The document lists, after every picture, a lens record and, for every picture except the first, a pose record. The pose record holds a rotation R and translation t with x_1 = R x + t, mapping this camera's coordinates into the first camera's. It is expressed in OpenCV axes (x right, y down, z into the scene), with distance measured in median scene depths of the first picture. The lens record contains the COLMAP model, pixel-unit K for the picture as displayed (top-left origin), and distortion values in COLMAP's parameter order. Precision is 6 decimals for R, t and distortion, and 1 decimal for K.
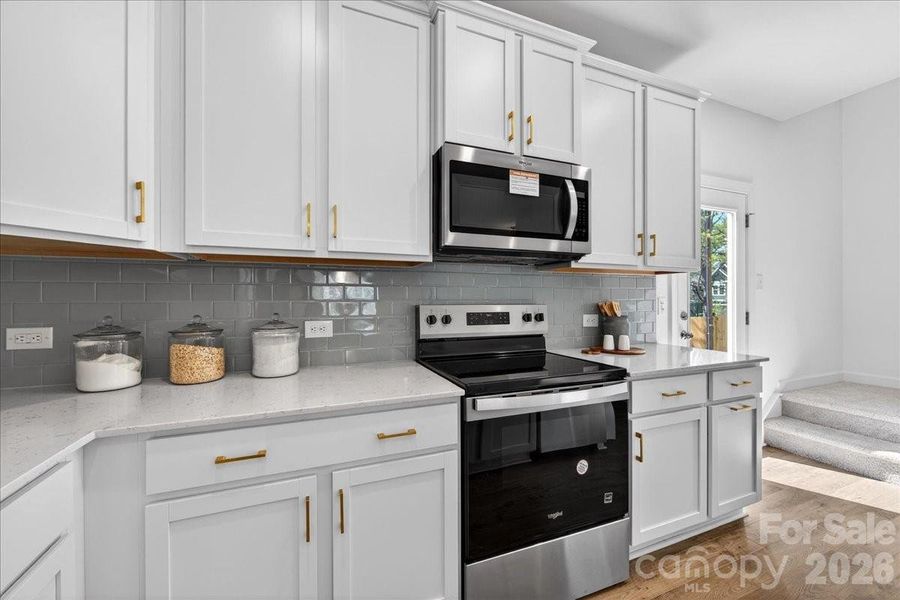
lens RADIAL K [[349.5, 0, 449.5], [0, 349.5, 296.7], [0, 0, 1]] dist [0.002442, 0.000041]
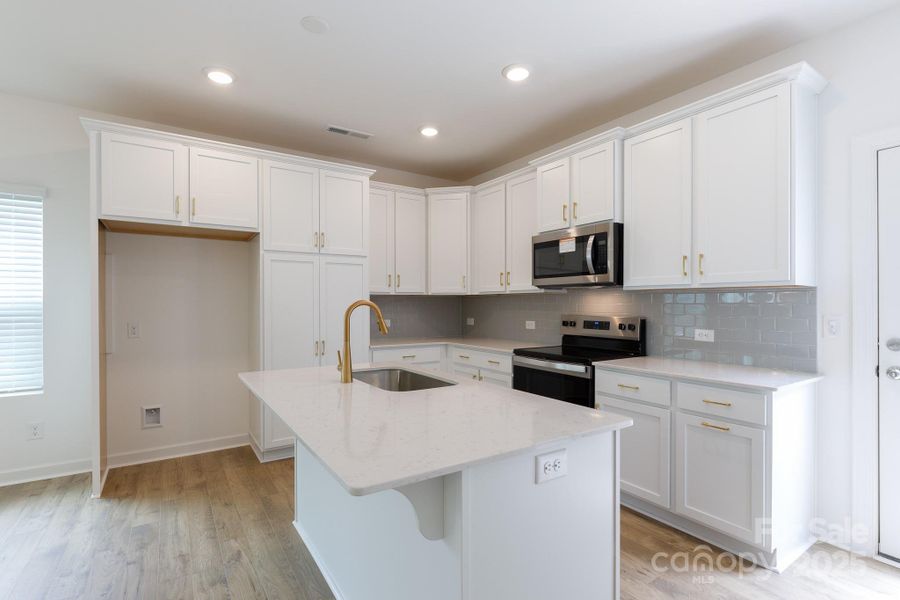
lens RADIAL K [[429.2, 0, 450.0], [0, 429.2, 300.0], [0, 0, 1]] dist [0.000763, 0.000068]
pose [[0.207347, -0.003528, -0.978261, 2.105550], [0.004711, 0.999986, -0.002607, -0.052039], [0.978256, -0.004068, 0.207360, 0.000827]]
